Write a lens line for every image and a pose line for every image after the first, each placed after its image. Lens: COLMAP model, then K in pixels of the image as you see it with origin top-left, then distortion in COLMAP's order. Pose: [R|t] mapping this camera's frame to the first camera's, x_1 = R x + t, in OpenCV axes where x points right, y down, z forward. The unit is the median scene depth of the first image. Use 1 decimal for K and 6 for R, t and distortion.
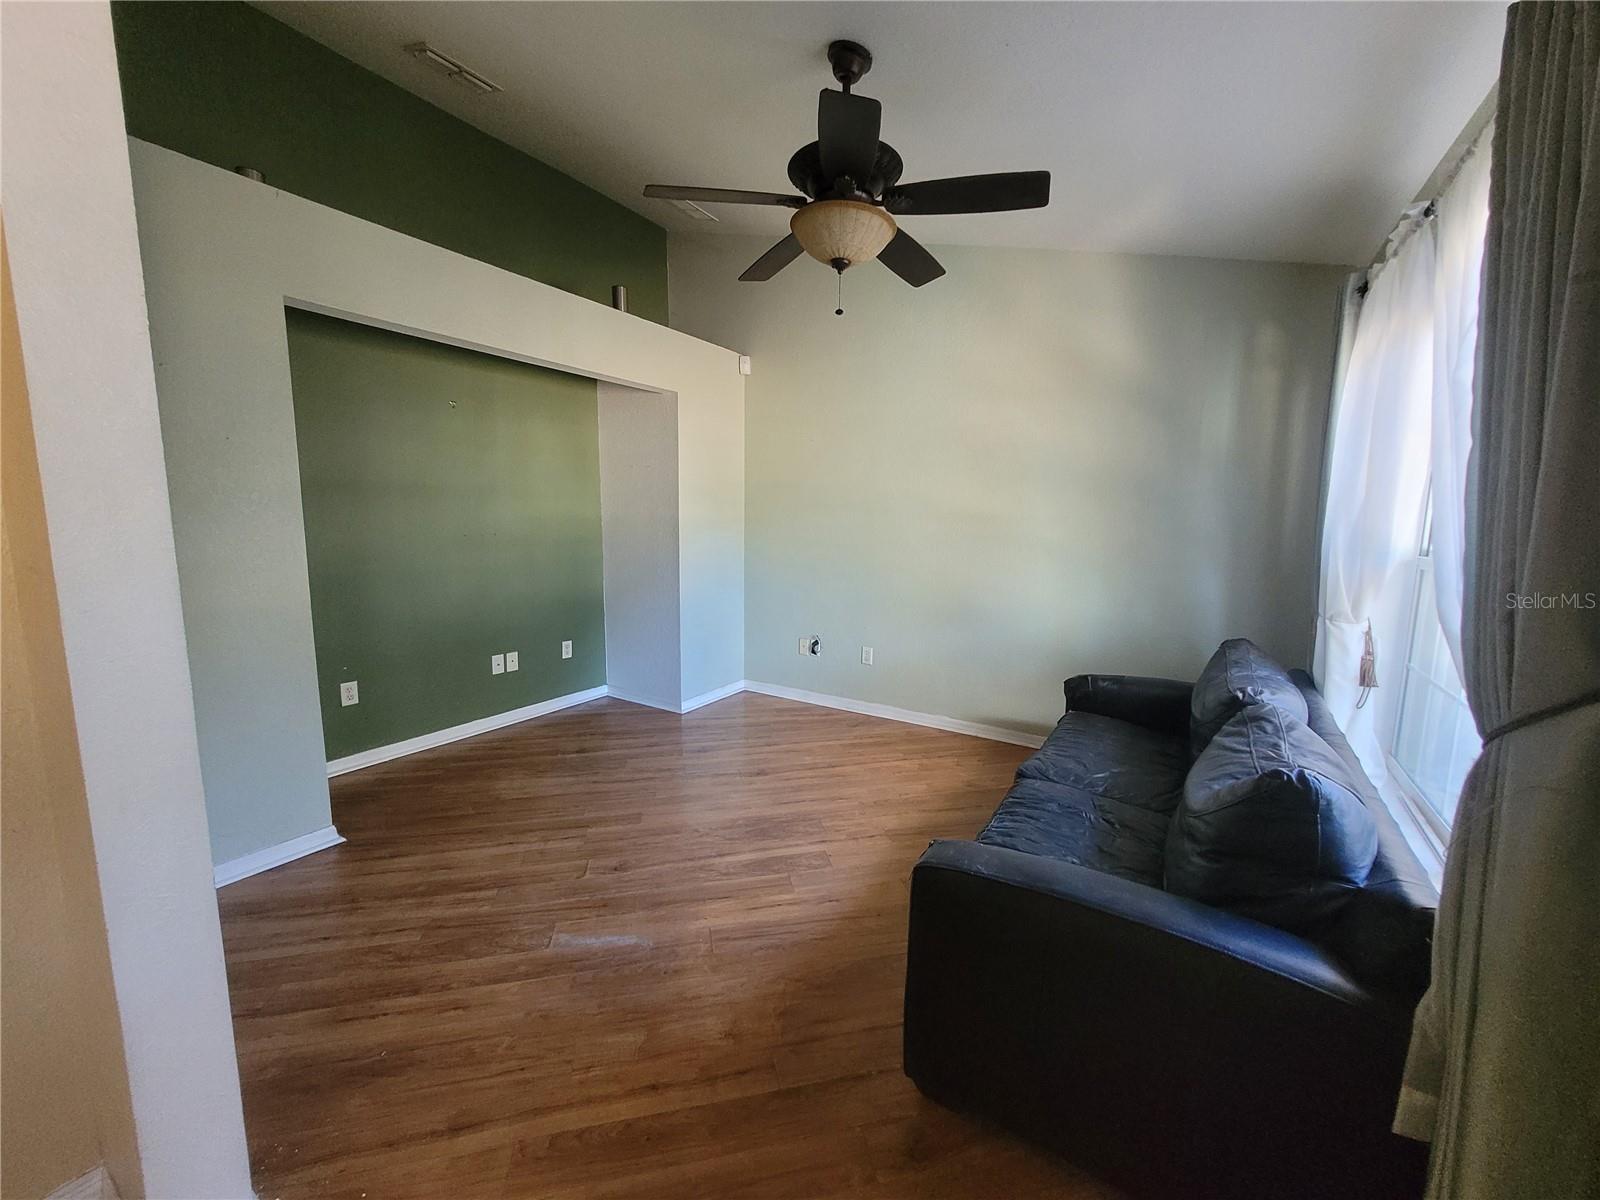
lens RADIAL K [[624.8, 0, 802.9], [0, 624.8, 603.7], [0, 0, 1]] dist [0.002596, -0.000276]
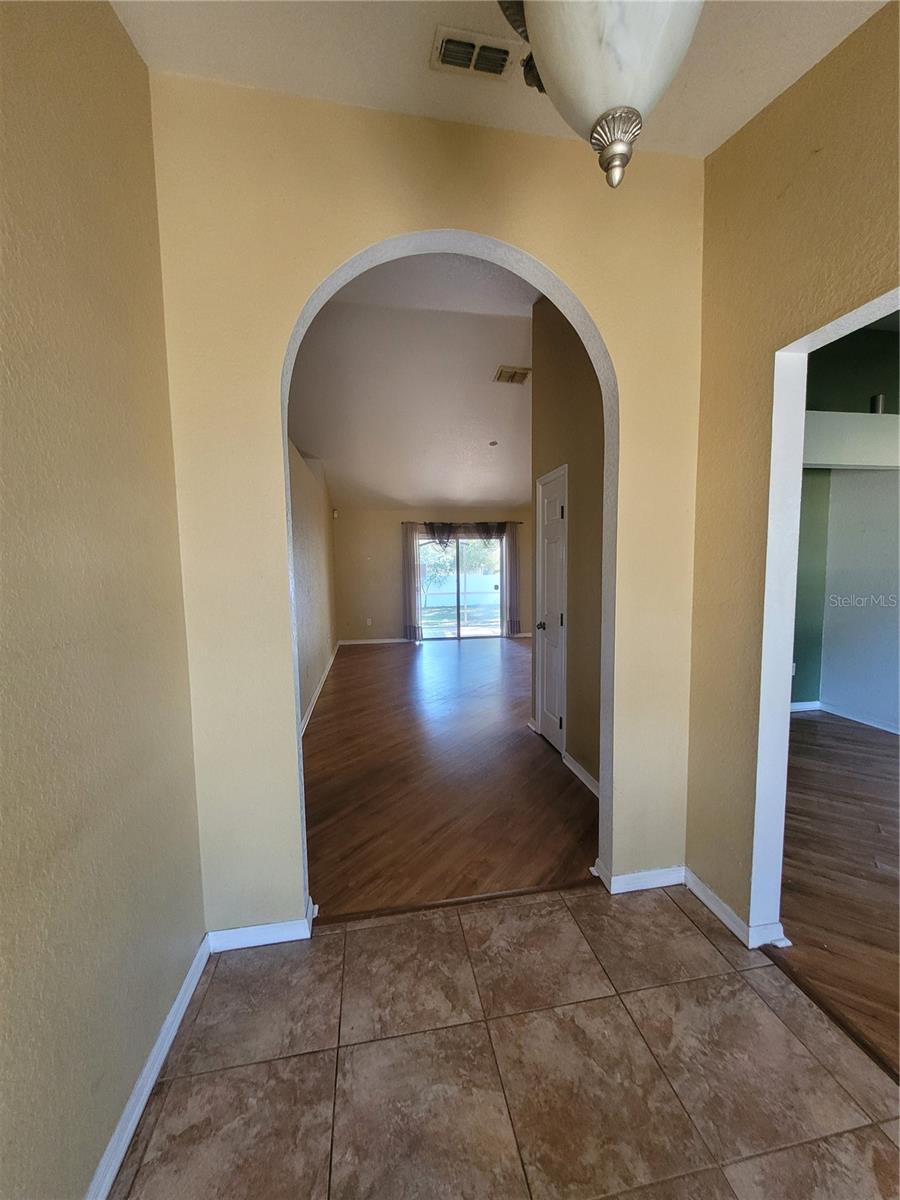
lens RADIAL K [[468.6, 0, 454.8], [0, 468.6, 603.5], [0, 0, 1]] dist [0.002596, -0.000276]
pose [[0.685378, 0.037492, -0.727221, -0.180569], [-0.088409, 0.995570, -0.031996, 0.036393], [0.722800, 0.086223, 0.685657, -0.290081]]
